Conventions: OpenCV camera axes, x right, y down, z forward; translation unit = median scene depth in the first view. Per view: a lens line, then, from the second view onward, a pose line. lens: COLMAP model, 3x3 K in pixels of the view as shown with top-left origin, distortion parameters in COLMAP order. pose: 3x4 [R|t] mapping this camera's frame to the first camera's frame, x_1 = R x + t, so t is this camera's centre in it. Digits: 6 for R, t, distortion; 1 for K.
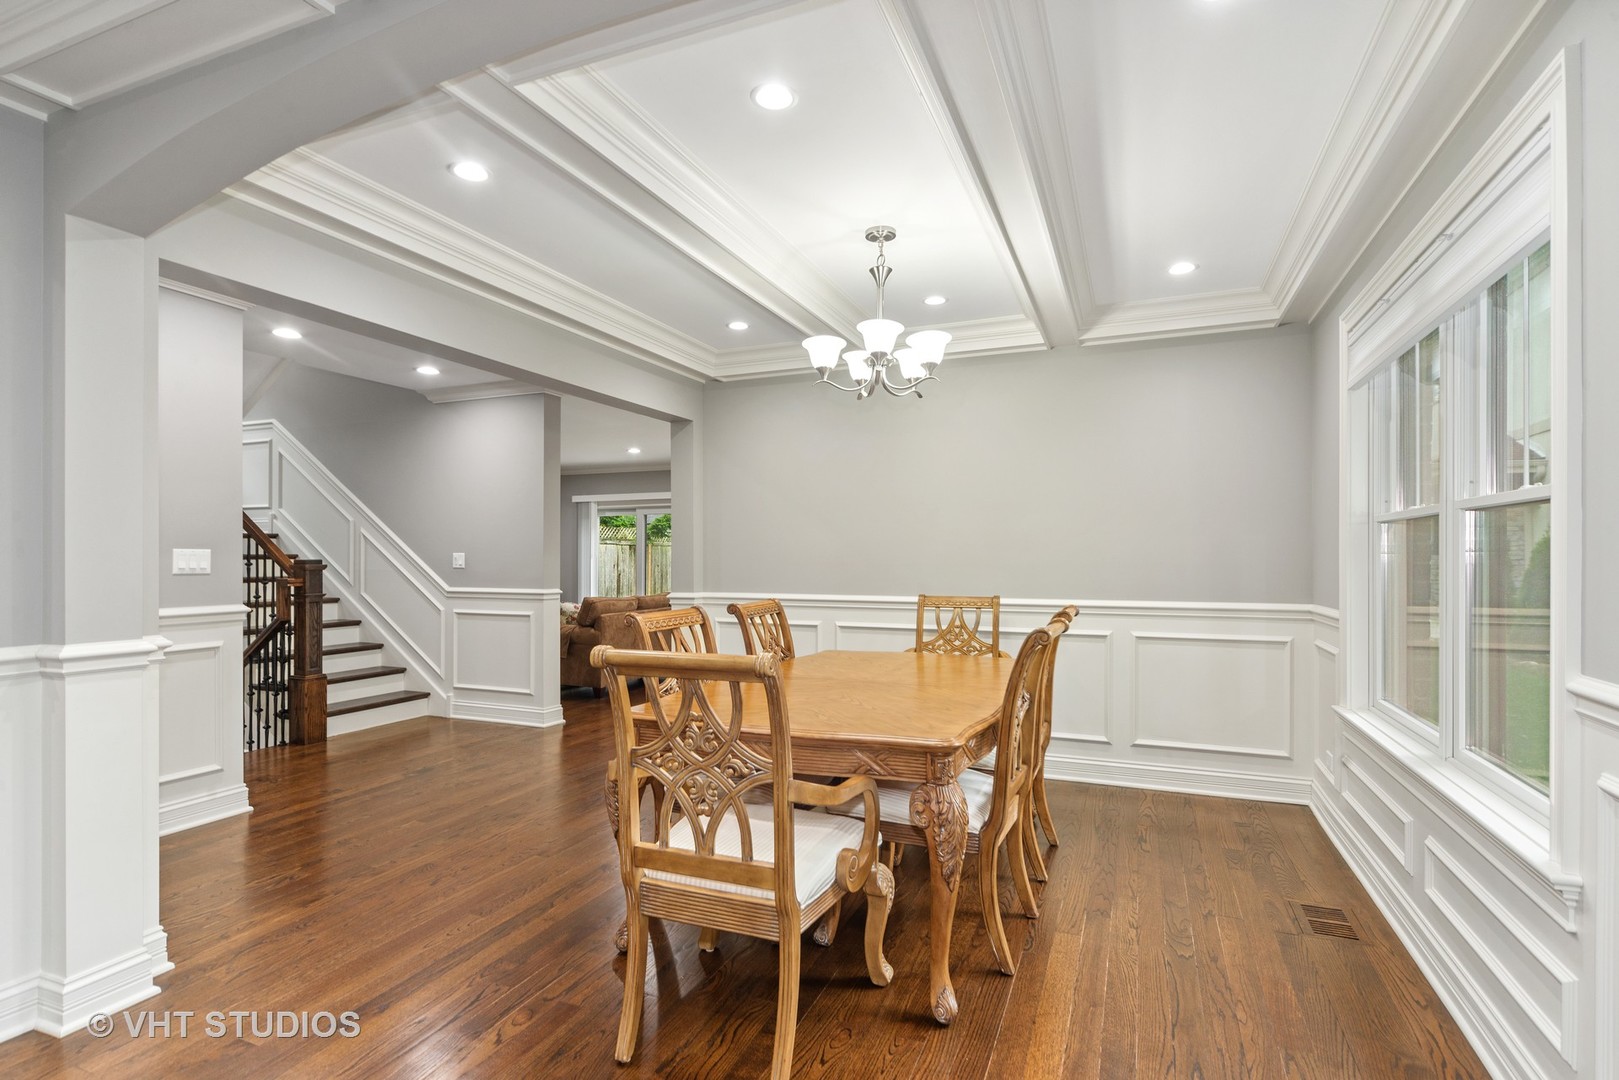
lens RADIAL K [[797.1, 0, 809.5], [0, 797.1, 540.0], [0, 0, 1]] dist [-0.003299, -0.000080]
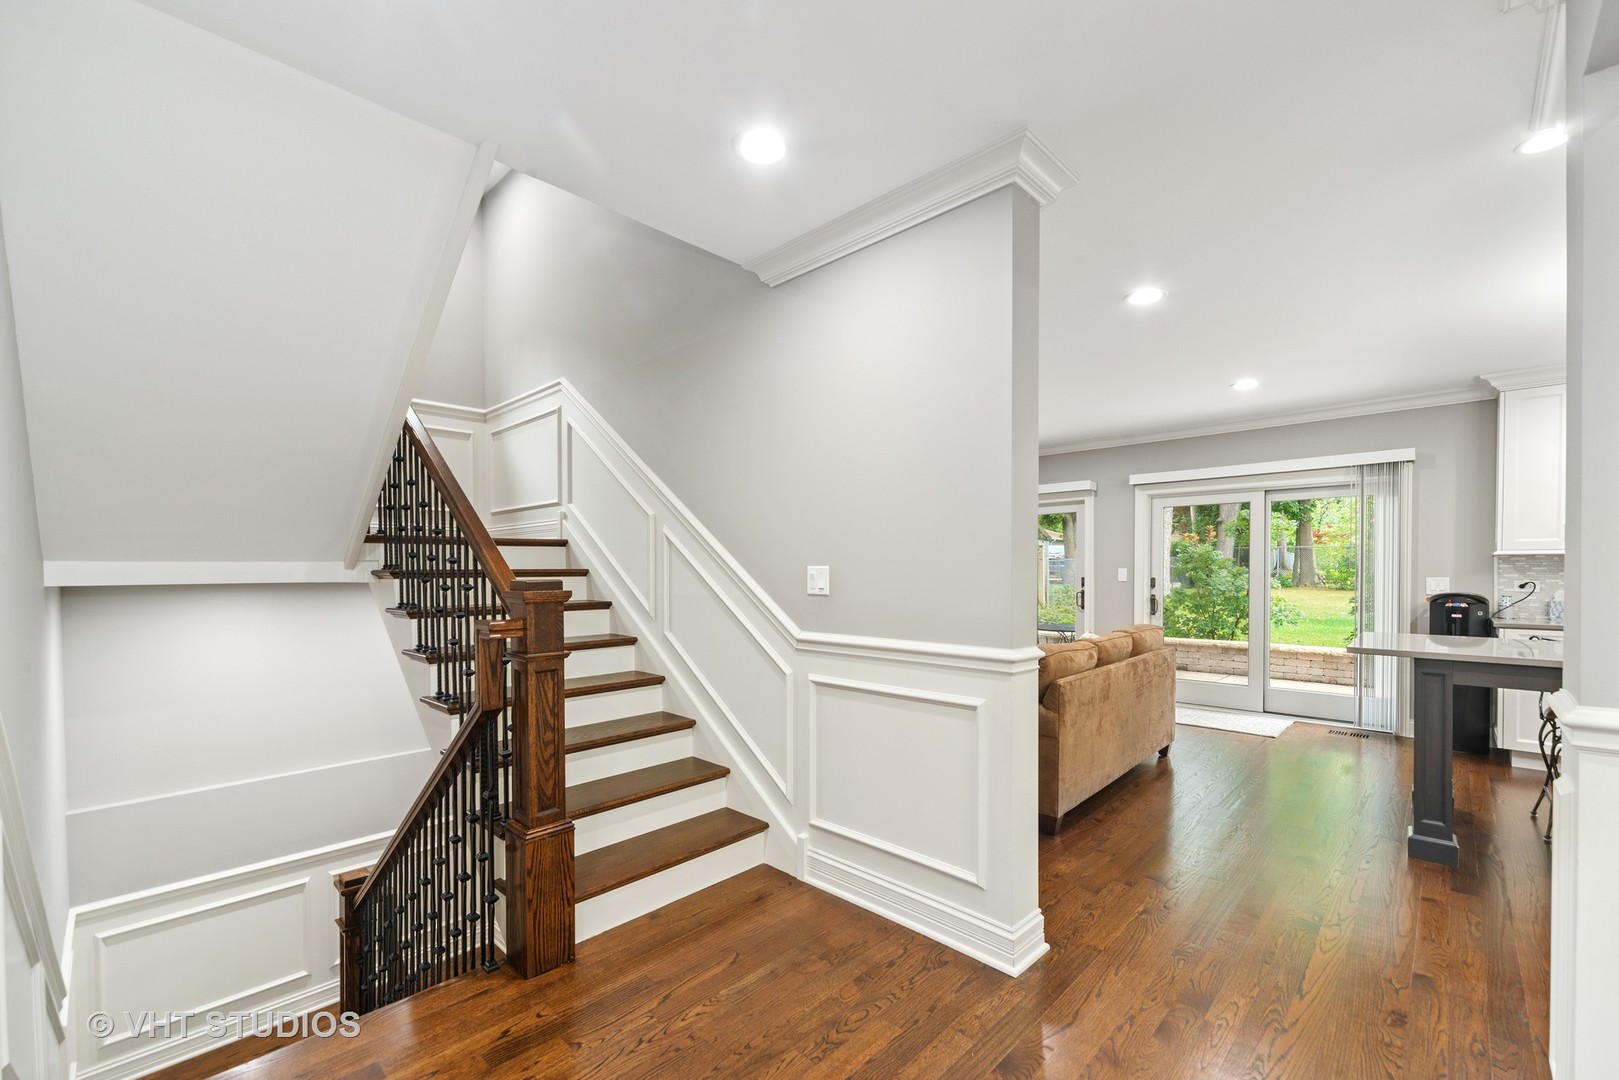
lens RADIAL K [[675.7, 0, 804.4], [0, 675.7, 567.0], [0, 0, 1]] dist [0.000182, 0.000005]
pose [[0.930739, -0.000685, -0.365684, -0.286296], [0.005219, 0.999921, 0.011411, 0.011882], [0.365647, -0.012529, 0.930669, 0.585378]]
